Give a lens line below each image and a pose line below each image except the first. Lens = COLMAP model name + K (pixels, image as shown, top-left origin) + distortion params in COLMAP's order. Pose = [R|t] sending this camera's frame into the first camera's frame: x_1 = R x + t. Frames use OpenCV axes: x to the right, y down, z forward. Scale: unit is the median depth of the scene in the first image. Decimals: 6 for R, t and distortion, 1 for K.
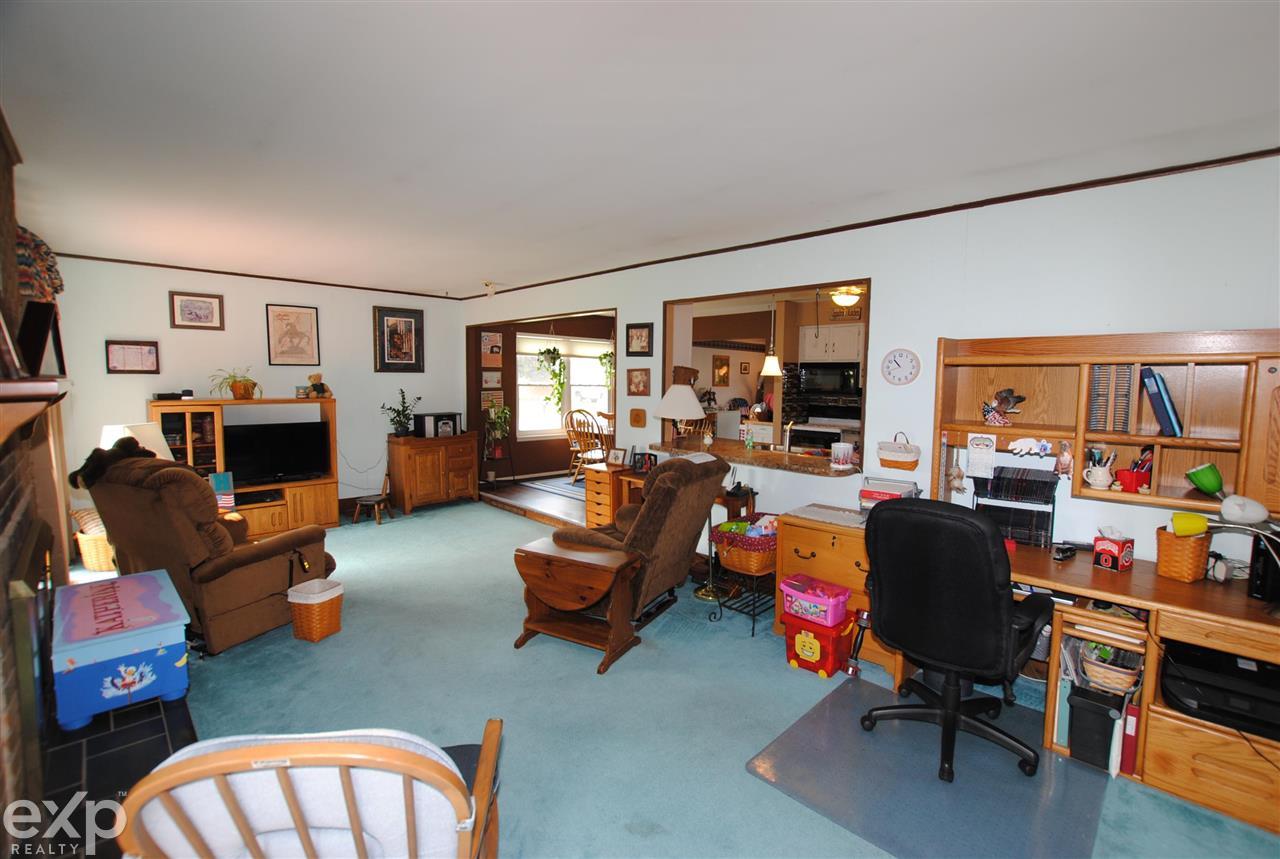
lens RADIAL K [[573.4, 0, 638.7], [0, 573.4, 430.3], [0, 0, 1]] dist [-0.022582, -0.000711]
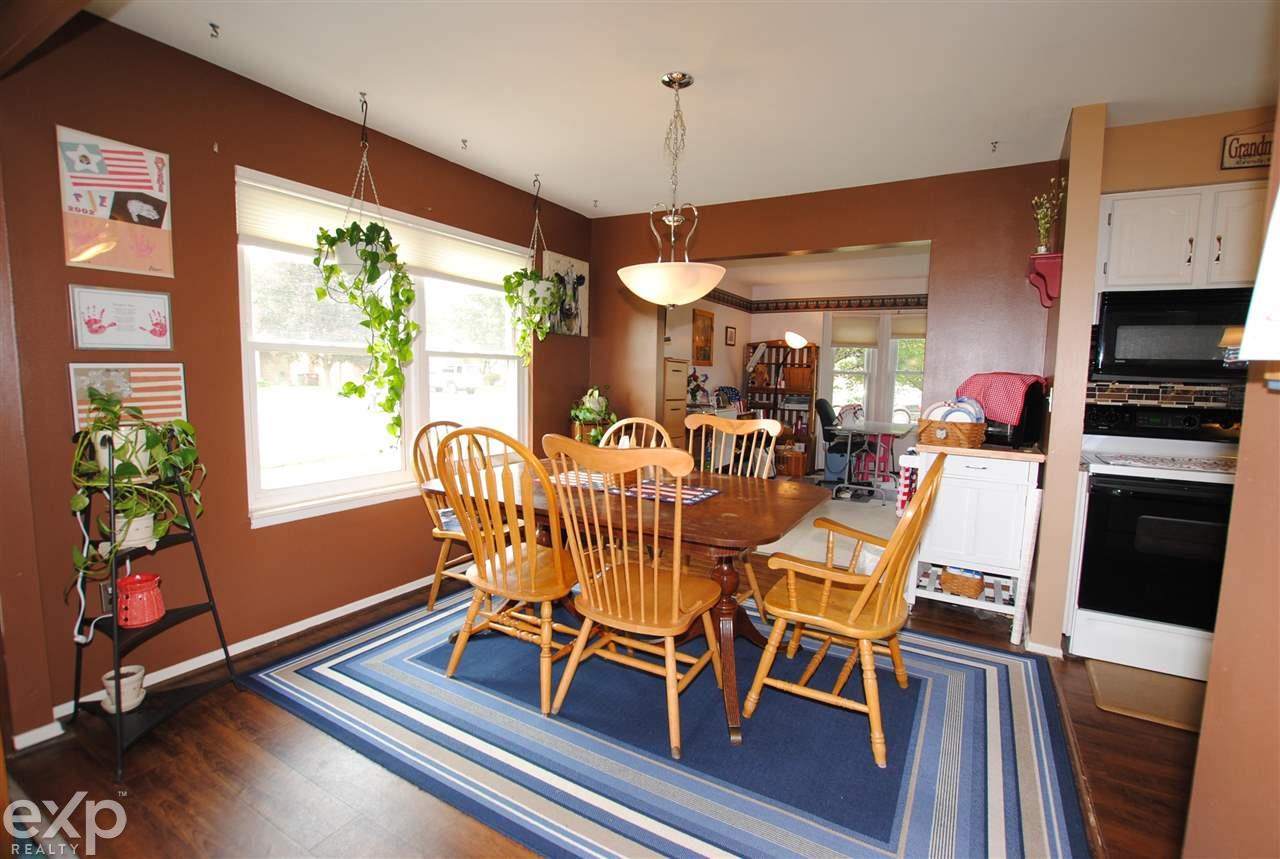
lens RADIAL K [[573.4, 0, 650.5], [0, 573.4, 423.4], [0, 0, 1]] dist [-0.022582, -0.000711]
pose [[0.960004, -0.018299, 0.279389, -0.091630], [0.015984, 0.999816, 0.010563, -0.037657], [-0.279531, -0.005675, 0.960120, 0.661640]]
